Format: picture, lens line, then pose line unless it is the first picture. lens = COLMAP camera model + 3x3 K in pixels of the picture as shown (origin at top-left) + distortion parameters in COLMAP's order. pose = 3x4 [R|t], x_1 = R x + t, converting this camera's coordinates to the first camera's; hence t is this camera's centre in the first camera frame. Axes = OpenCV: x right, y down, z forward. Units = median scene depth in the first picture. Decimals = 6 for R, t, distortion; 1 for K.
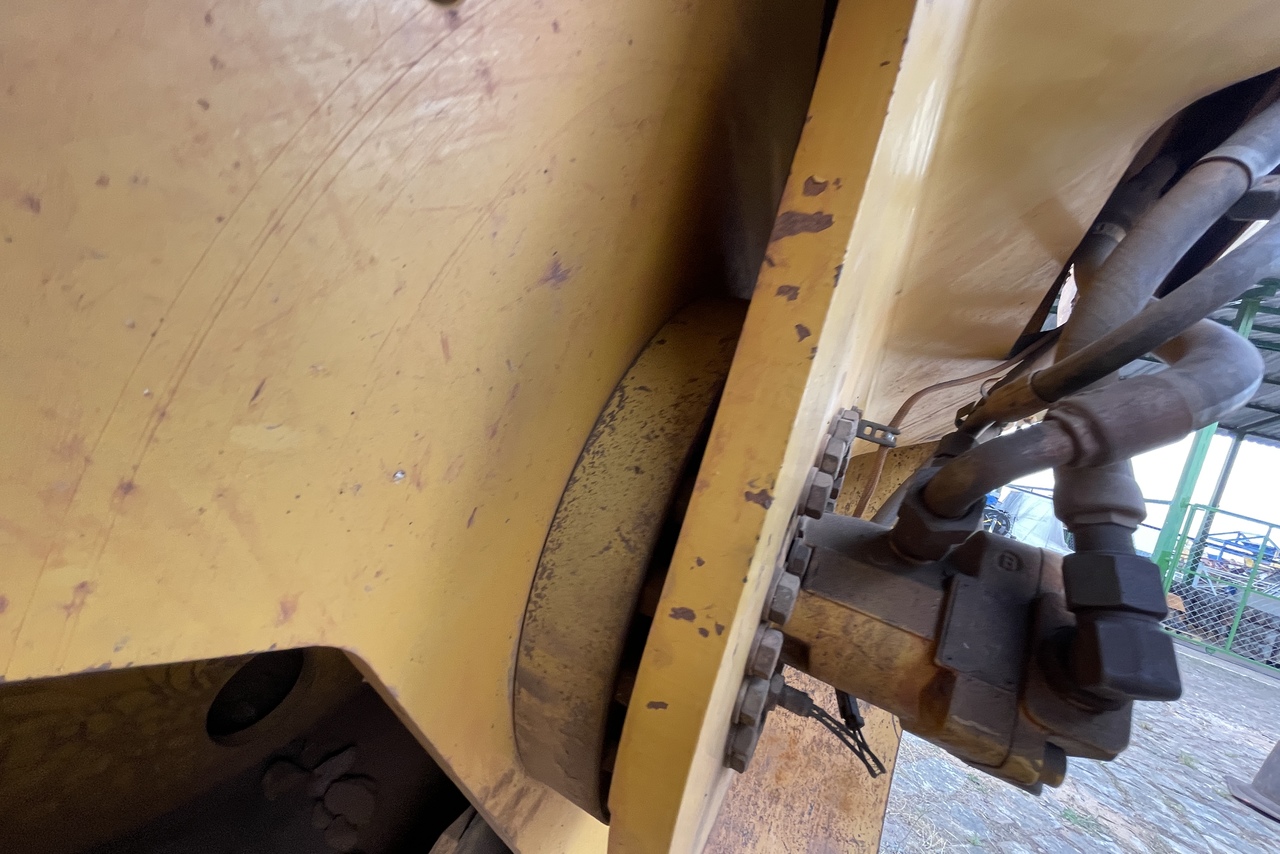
lens RADIAL K [[513.8, 0, 635.6], [0, 513.8, 427.8], [0, 0, 1]] dist [-0.000581, -0.000023]
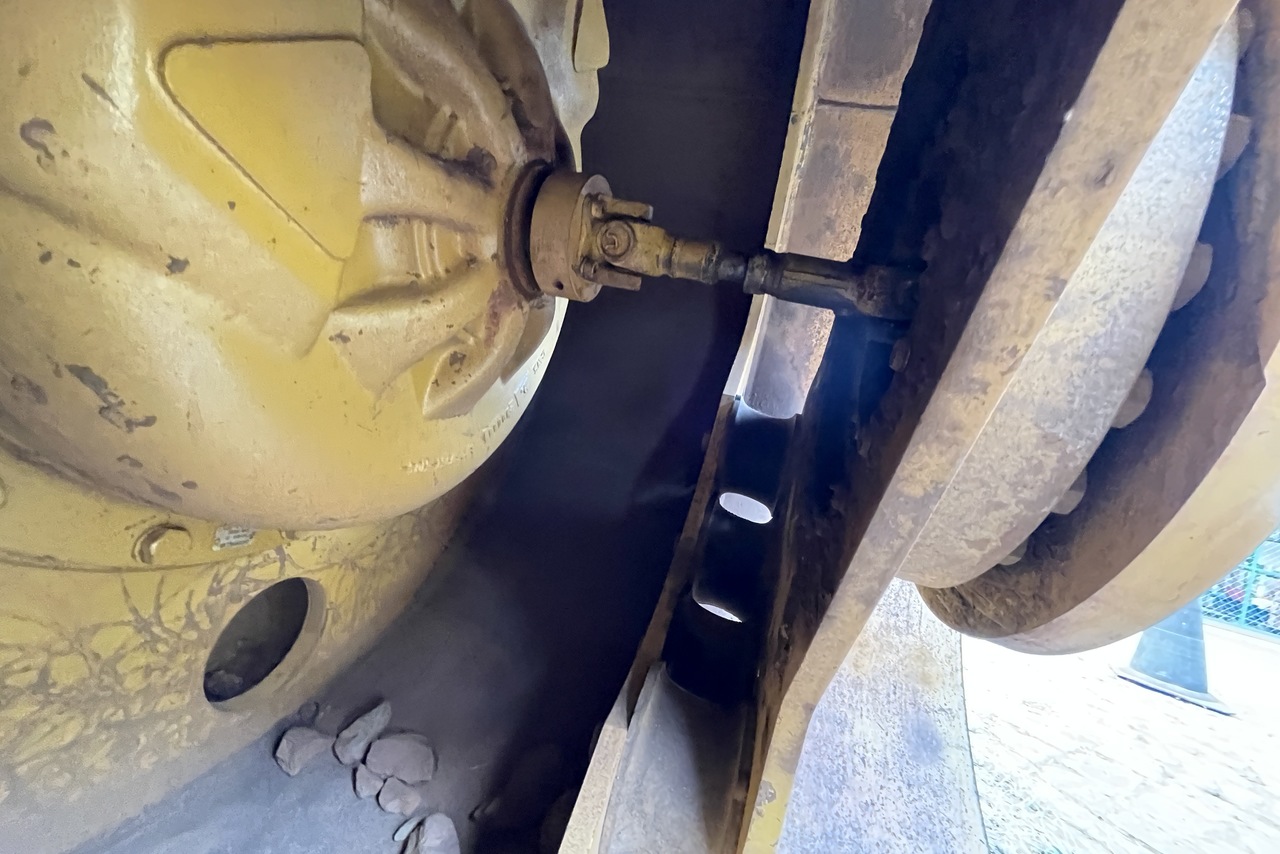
lens RADIAL K [[513.8, 0, 641.0], [0, 513.8, 424.6], [0, 0, 1]] dist [-0.000581, -0.000023]
pose [[0.979773, -0.052969, 0.192972, -0.300676], [0.053912, 0.998546, 0.000363, 0.214116], [-0.192711, 0.010048, 0.981204, 0.126494]]
